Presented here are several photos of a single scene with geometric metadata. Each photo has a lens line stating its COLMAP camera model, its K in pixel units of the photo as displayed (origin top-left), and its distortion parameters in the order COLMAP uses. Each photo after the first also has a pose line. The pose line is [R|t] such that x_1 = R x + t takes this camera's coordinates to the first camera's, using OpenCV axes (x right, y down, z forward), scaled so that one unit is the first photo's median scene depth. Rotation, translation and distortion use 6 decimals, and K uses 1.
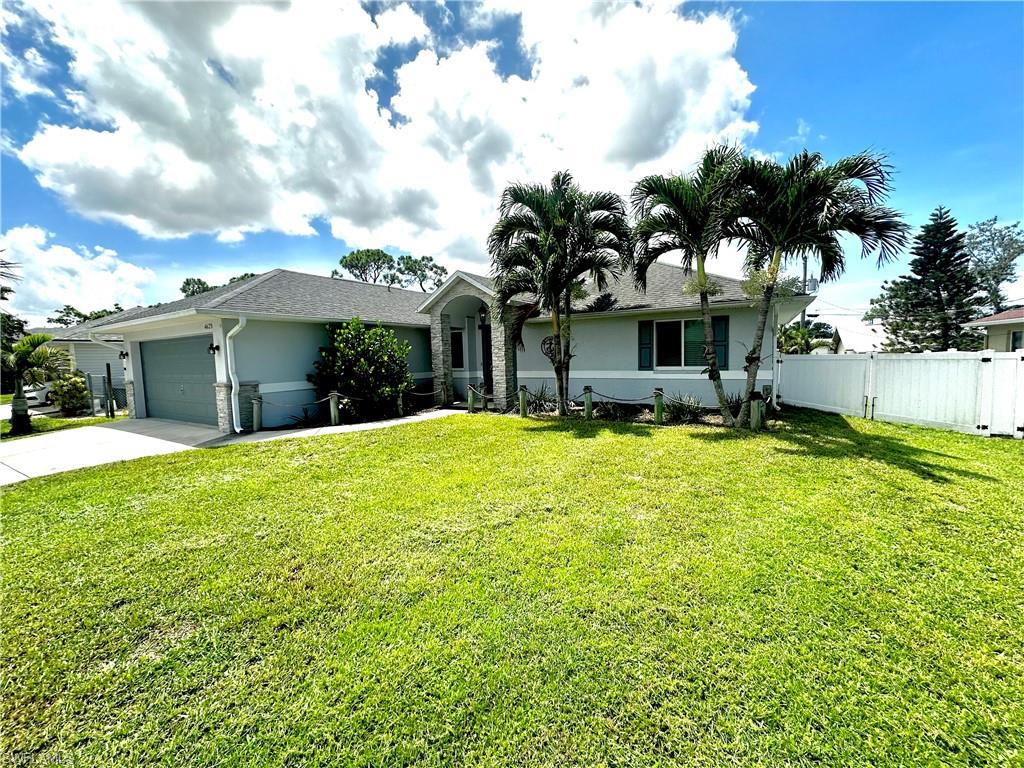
lens RADIAL K [[412.2, 0, 508.8], [0, 412.2, 383.1], [0, 0, 1]] dist [0.002238, -0.000577]
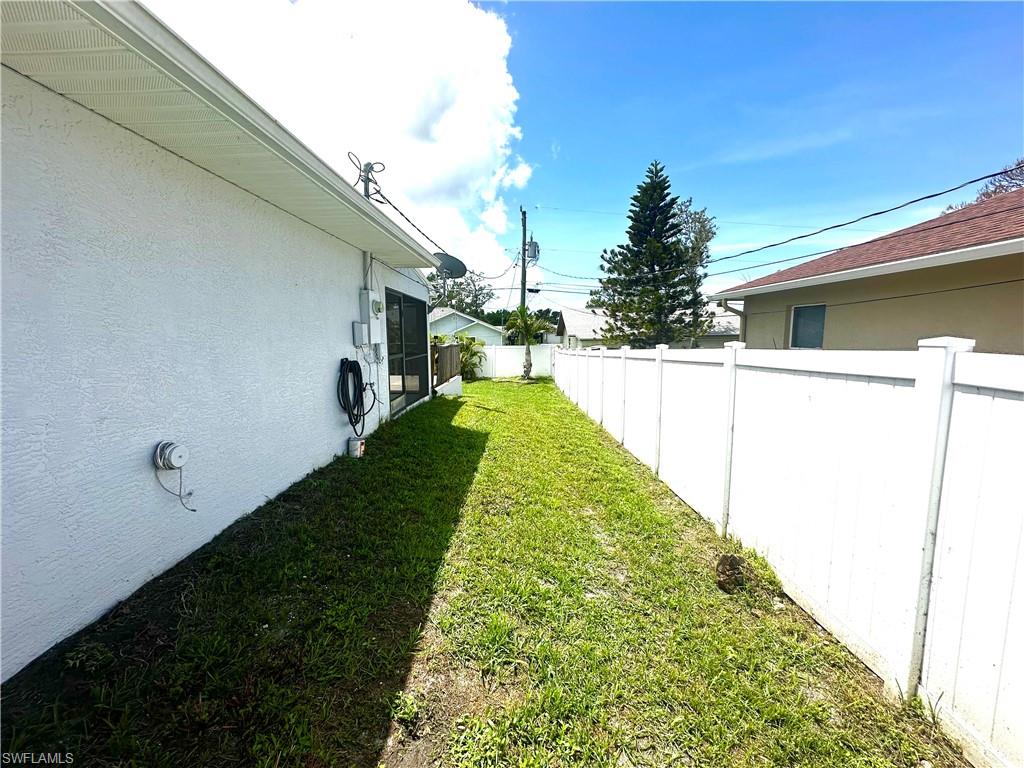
lens RADIAL K [[412.2, 0, 502.7], [0, 412.2, 399.5], [0, 0, 1]] dist [0.002238, -0.000577]
pose [[0.873696, -0.055359, 0.483311, 0.356571], [0.016549, 0.996311, 0.084203, -0.030922], [-0.486190, -0.065569, 0.871390, 0.402252]]
